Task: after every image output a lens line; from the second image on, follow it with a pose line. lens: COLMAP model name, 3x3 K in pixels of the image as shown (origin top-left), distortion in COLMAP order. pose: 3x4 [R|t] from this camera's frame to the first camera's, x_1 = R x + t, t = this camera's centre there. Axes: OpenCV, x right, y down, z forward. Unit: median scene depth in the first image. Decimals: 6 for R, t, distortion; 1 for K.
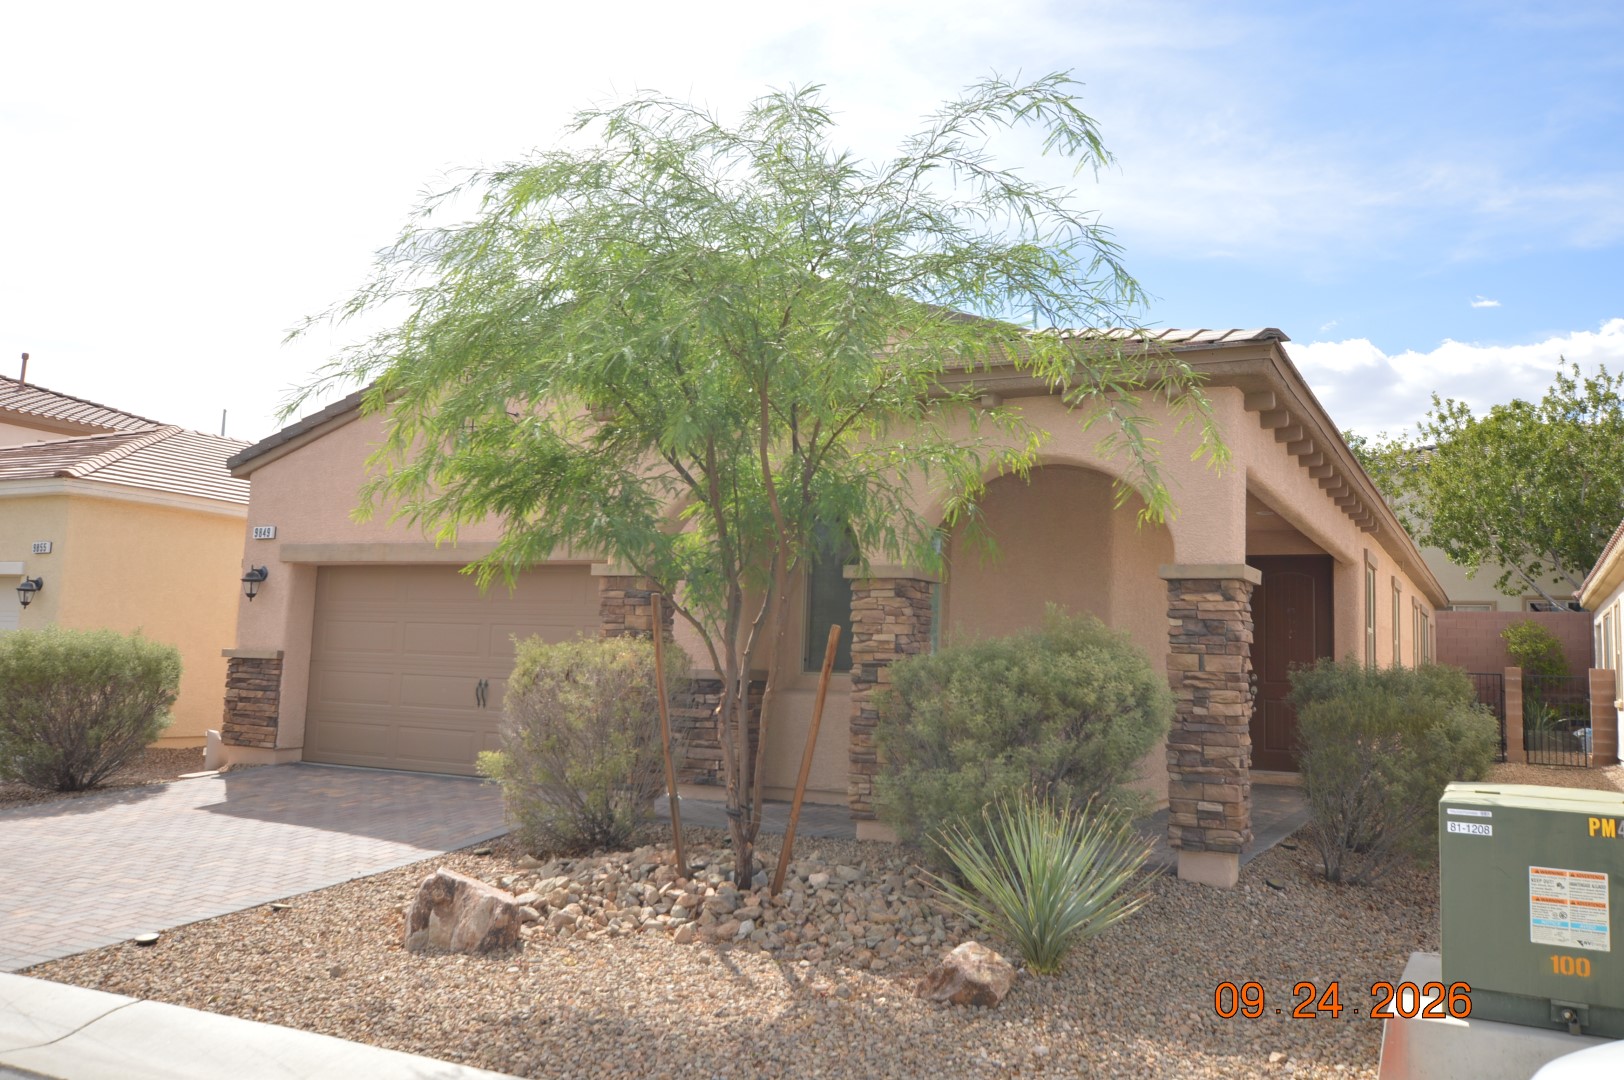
lens RADIAL K [[1346.4, 0, 803.4], [0, 1346.4, 535.6], [0, 0, 1]] dist [-0.009605, 0.052303]
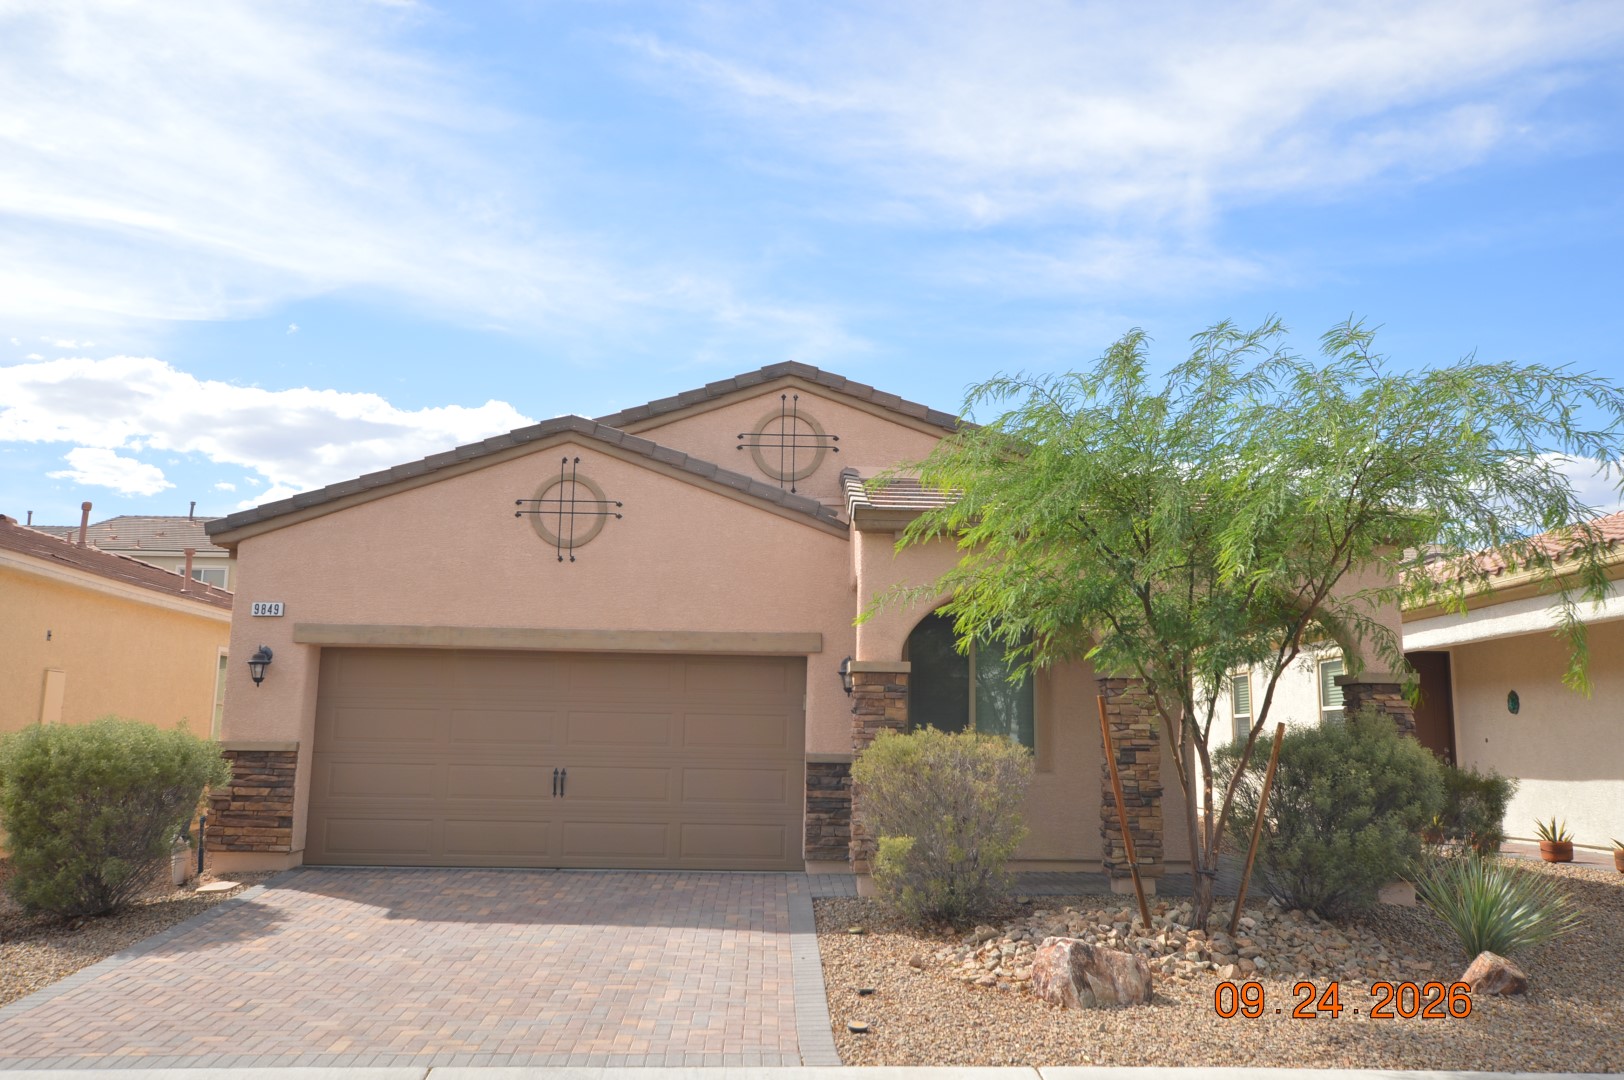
lens RADIAL K [[1346.4, 0, 803.4], [0, 1346.4, 535.6], [0, 0, 1]] dist [-0.009605, 0.052303]
pose [[0.872490, 0.055902, 0.485424, -0.555977], [-0.033195, 0.997920, -0.055257, -0.014355], [-0.487503, 0.032097, 0.872531, 0.044638]]
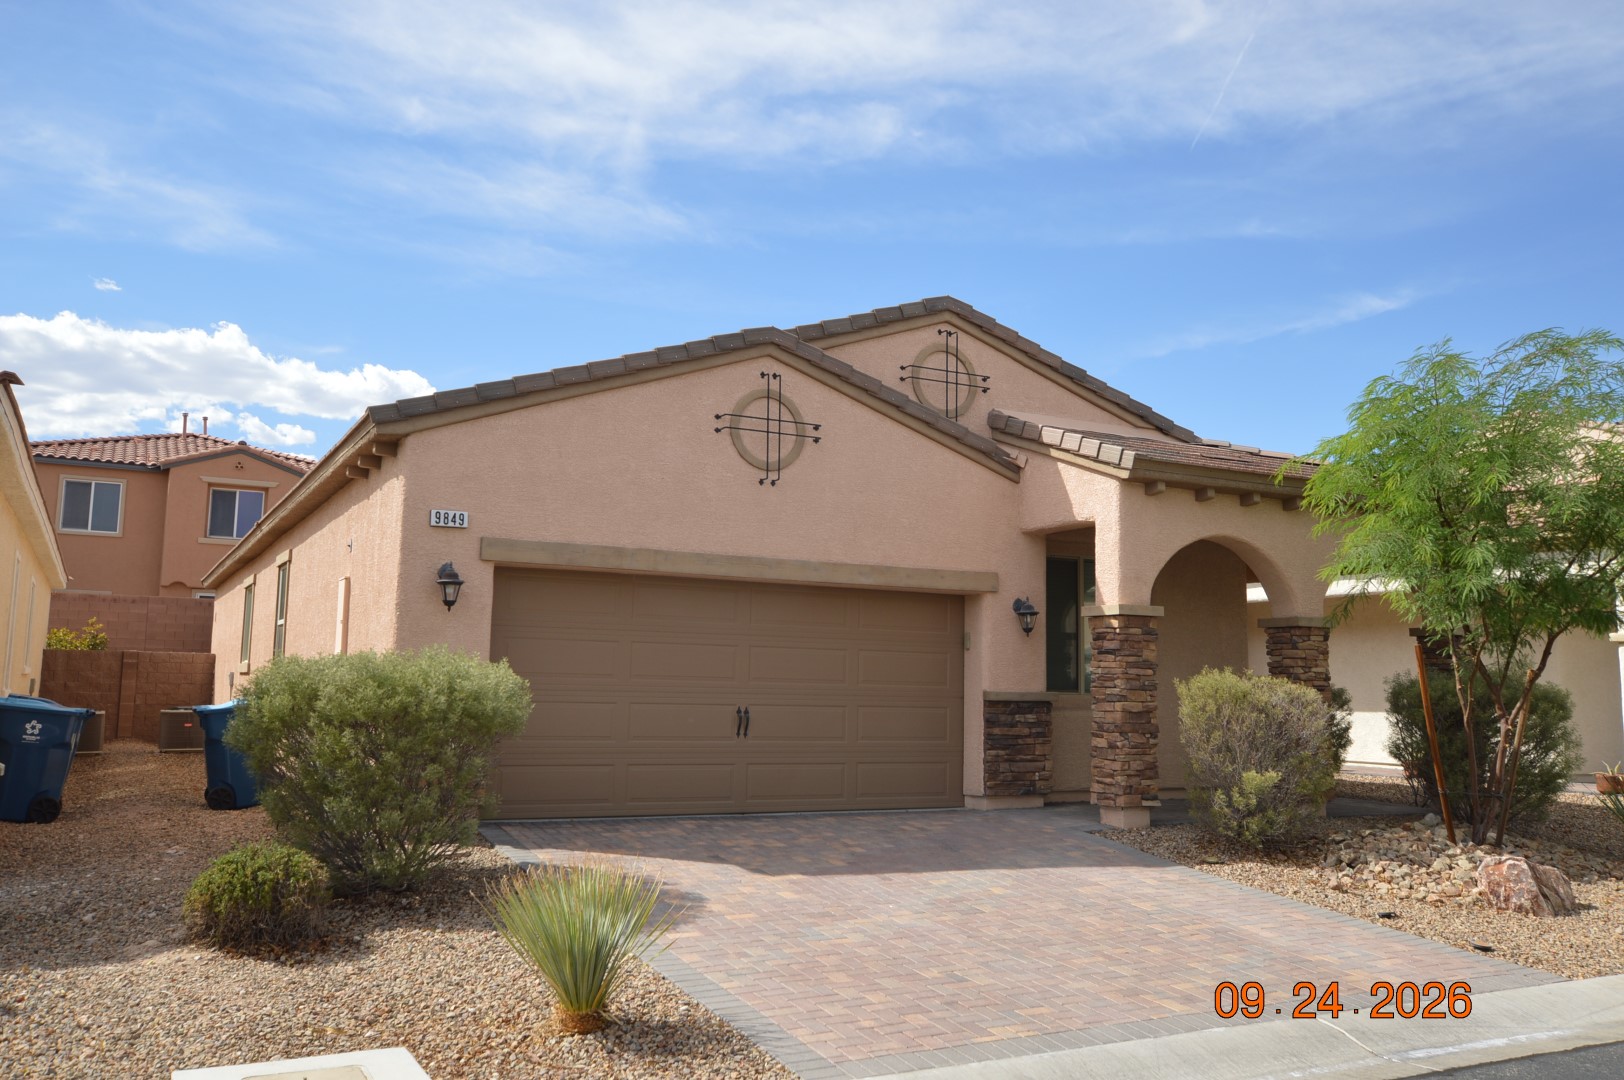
lens RADIAL K [[1346.4, 0, 803.4], [0, 1346.4, 535.6], [0, 0, 1]] dist [-0.009605, 0.052303]
pose [[0.575381, 0.069562, 0.814922, -0.944270], [-0.079890, 0.996392, -0.028646, 0.013427], [-0.813974, -0.048622, 0.578863, 0.429797]]
